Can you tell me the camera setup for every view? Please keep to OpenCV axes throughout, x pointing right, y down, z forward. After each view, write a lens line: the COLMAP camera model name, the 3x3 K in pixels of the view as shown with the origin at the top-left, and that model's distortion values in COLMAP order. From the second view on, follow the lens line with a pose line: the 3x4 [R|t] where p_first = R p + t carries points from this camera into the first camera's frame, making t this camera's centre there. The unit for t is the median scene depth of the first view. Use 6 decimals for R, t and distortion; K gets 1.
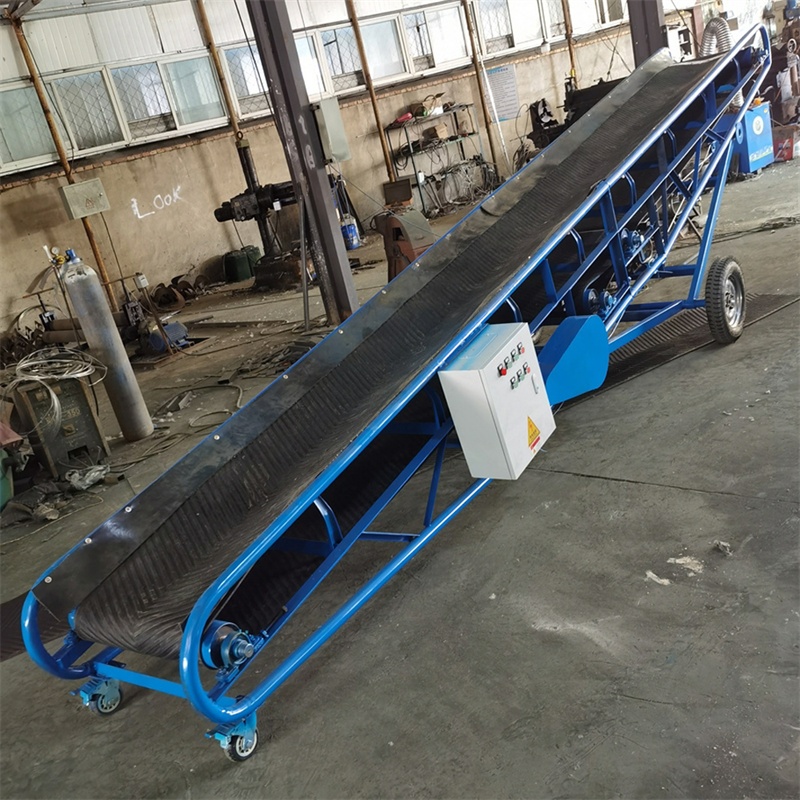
lens RADIAL K [[923.1, 0, 368.7], [0, 923.1, 416.9], [0, 0, 1]] dist [0.052136, 0.108685]
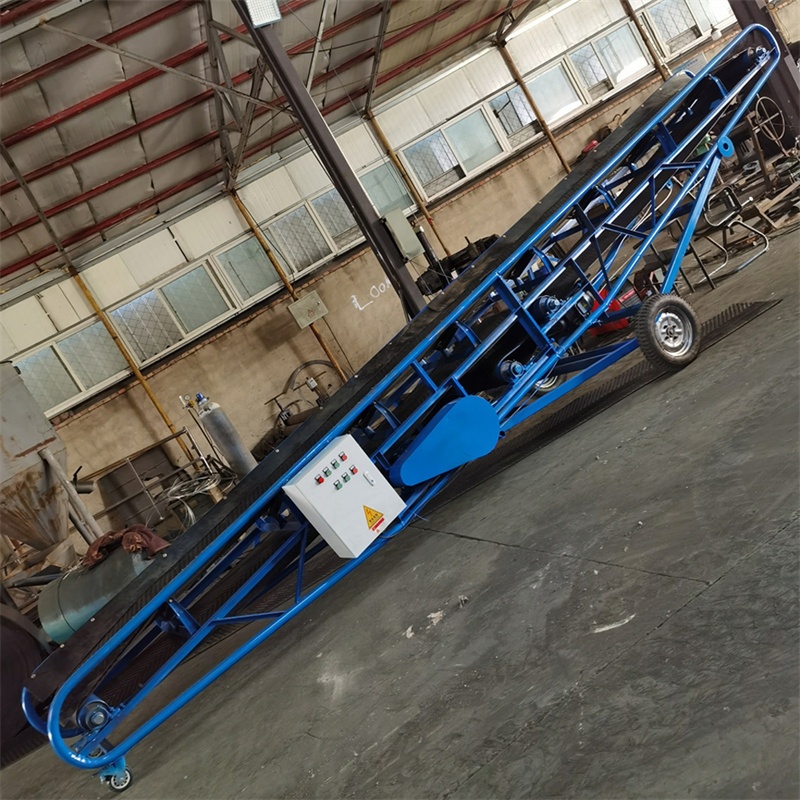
lens RADIAL K [[908.6, 0, 387.7], [0, 908.6, 401.2], [0, 0, 1]] dist [0.021276, 0.226820]
pose [[0.894319, -0.195548, -0.402436, 0.370808], [0.183873, 0.980604, -0.067872, -0.025774], [0.407903, -0.013298, 0.912928, -0.066797]]
